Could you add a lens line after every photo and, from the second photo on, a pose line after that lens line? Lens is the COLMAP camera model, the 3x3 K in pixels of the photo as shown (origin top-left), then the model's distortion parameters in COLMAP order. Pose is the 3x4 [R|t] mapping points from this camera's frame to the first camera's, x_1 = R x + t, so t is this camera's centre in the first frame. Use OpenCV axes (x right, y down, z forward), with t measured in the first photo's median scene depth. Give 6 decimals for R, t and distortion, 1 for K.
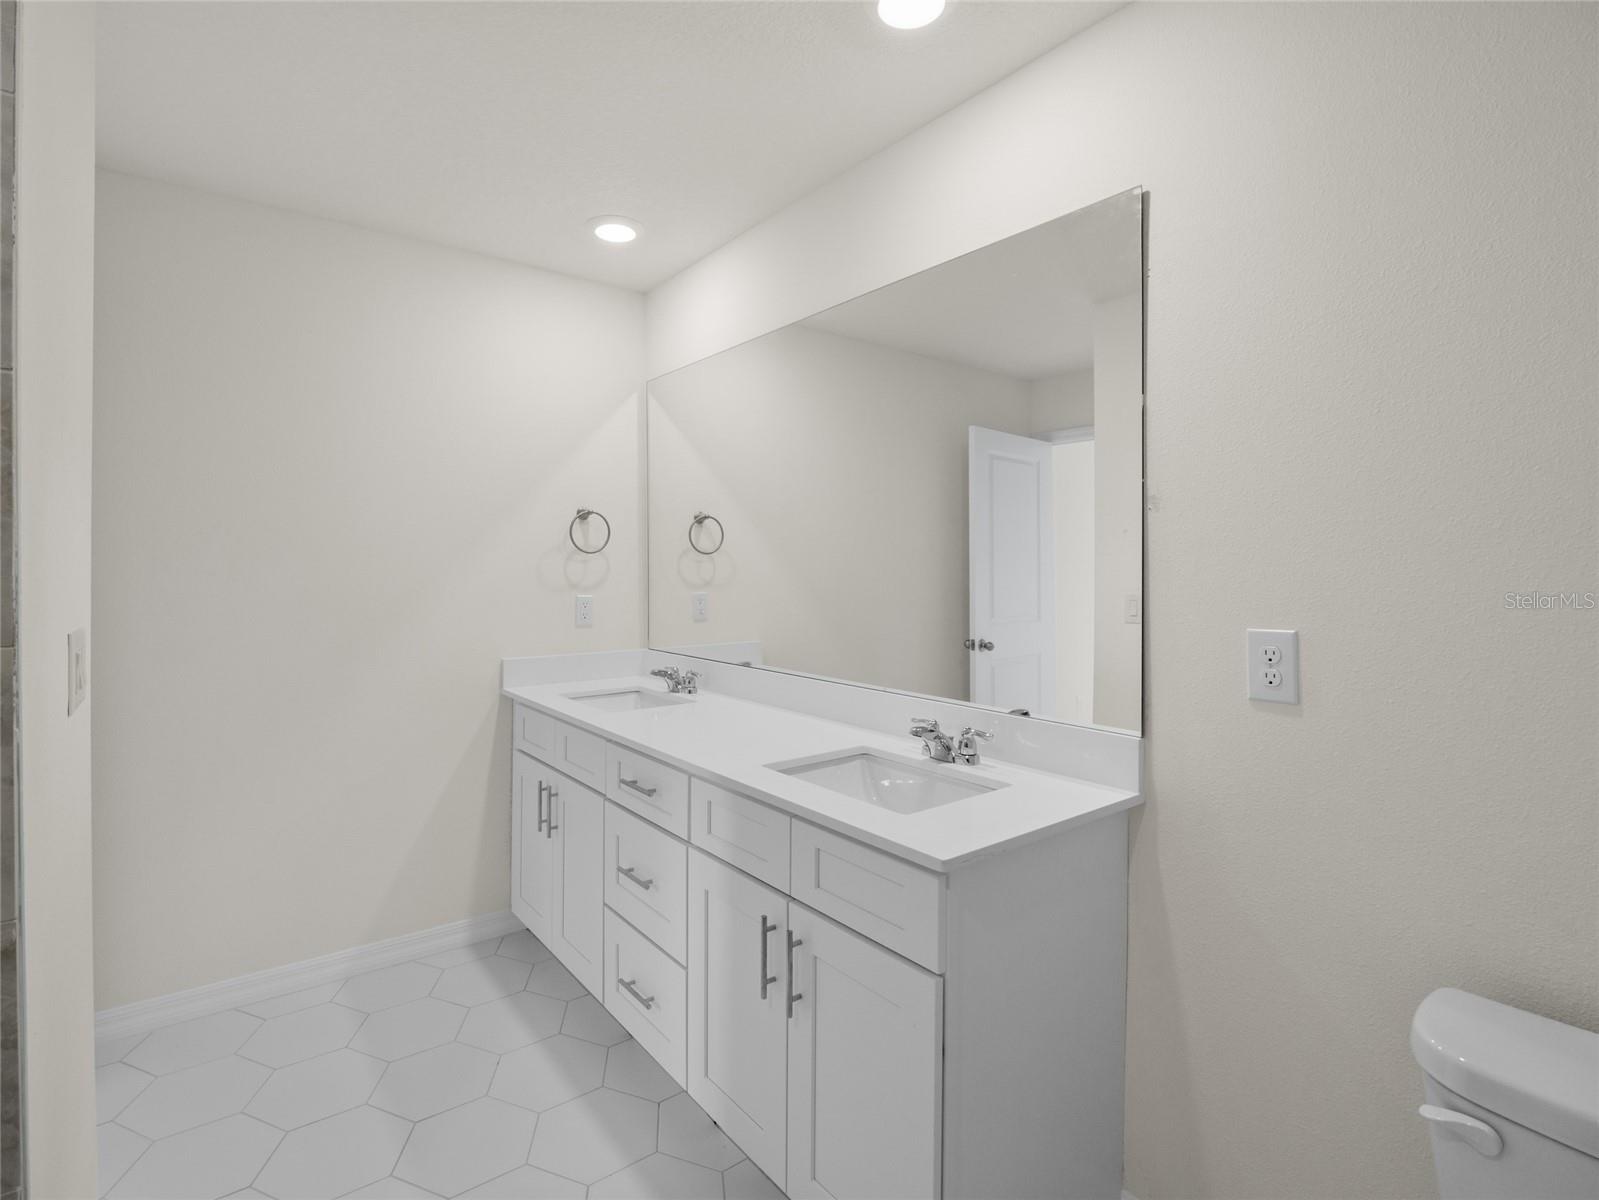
lens RADIAL K [[789.0, 0, 790.4], [0, 789.0, 544.9], [0, 0, 1]] dist [-0.008822, -0.002274]
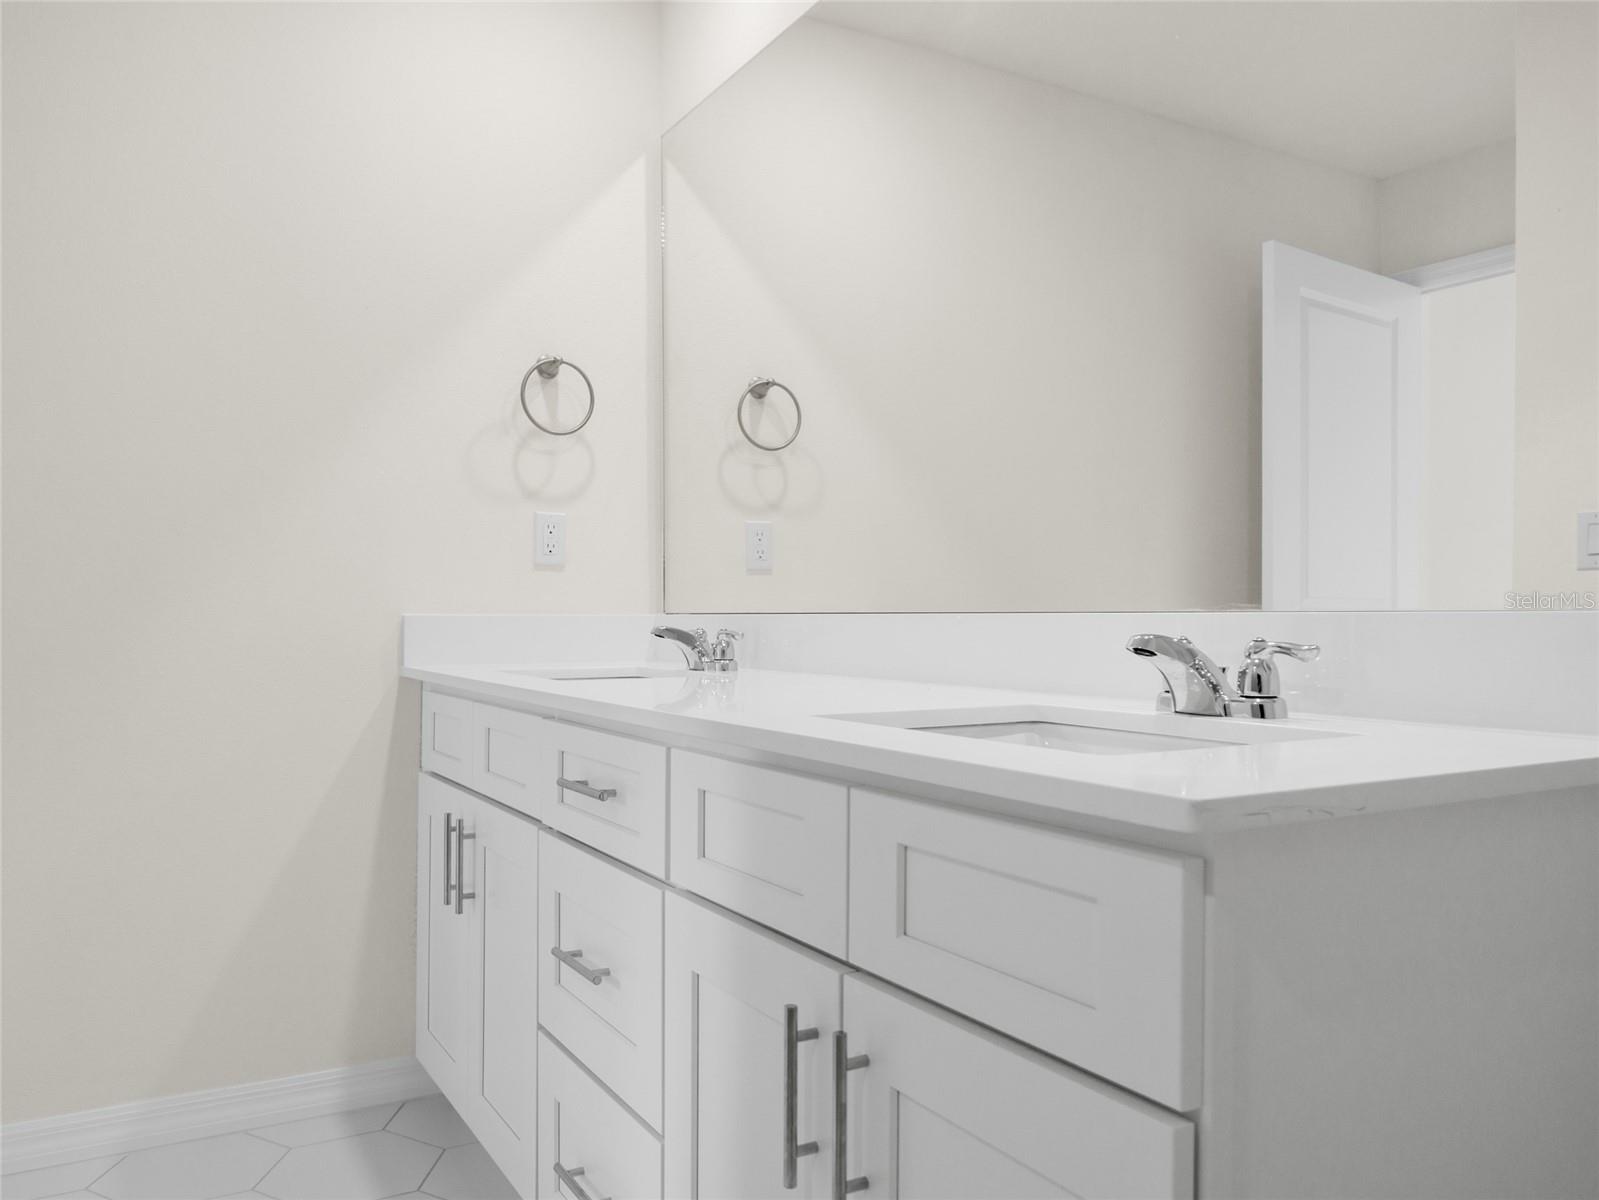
lens RADIAL K [[1228.5, 0, 798.4], [0, 1228.5, 608.6], [0, 0, 1]] dist [0.007963, 0.008955]
pose [[0.991038, 0.005017, -0.133483, 0.039355], [-0.002372, 0.999798, 0.019968, 0.139313], [0.133556, -0.019472, 0.990850, 0.184505]]
